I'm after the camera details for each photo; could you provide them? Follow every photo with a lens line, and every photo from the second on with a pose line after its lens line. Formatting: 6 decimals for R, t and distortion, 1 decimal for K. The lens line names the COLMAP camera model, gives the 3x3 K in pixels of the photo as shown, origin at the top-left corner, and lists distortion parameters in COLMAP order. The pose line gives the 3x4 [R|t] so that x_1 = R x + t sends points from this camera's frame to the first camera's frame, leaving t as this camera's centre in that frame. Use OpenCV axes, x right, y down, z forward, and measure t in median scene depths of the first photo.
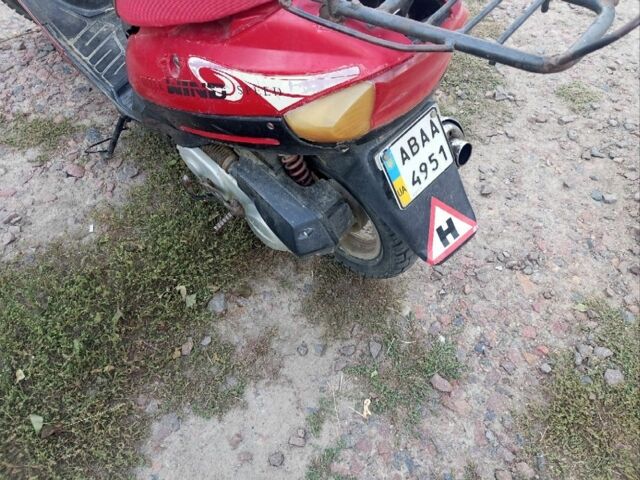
lens RADIAL K [[474.1, 0, 320.2], [0, 474.1, 239.9], [0, 0, 1]] dist [0.007829, -0.014620]
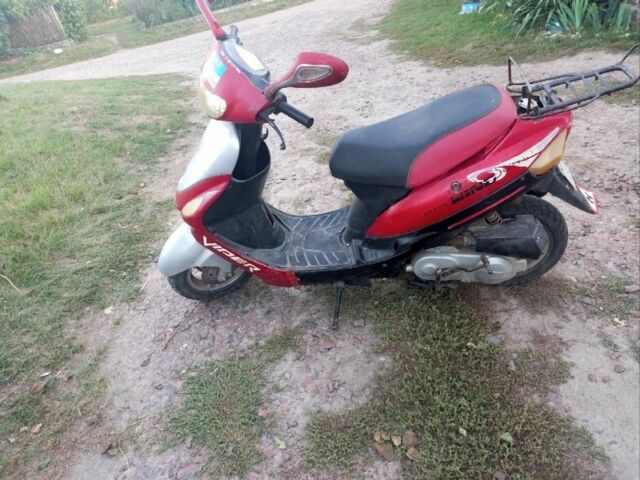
lens RADIAL K [[474.1, 0, 319.6], [0, 474.1, 240.2], [0, 0, 1]] dist [0.007829, -0.014620]
pose [[0.796777, -0.484705, 0.360843, -1.113538], [0.594210, 0.737001, -0.322093, 0.066741], [-0.109821, 0.471053, 0.875242, -0.396397]]
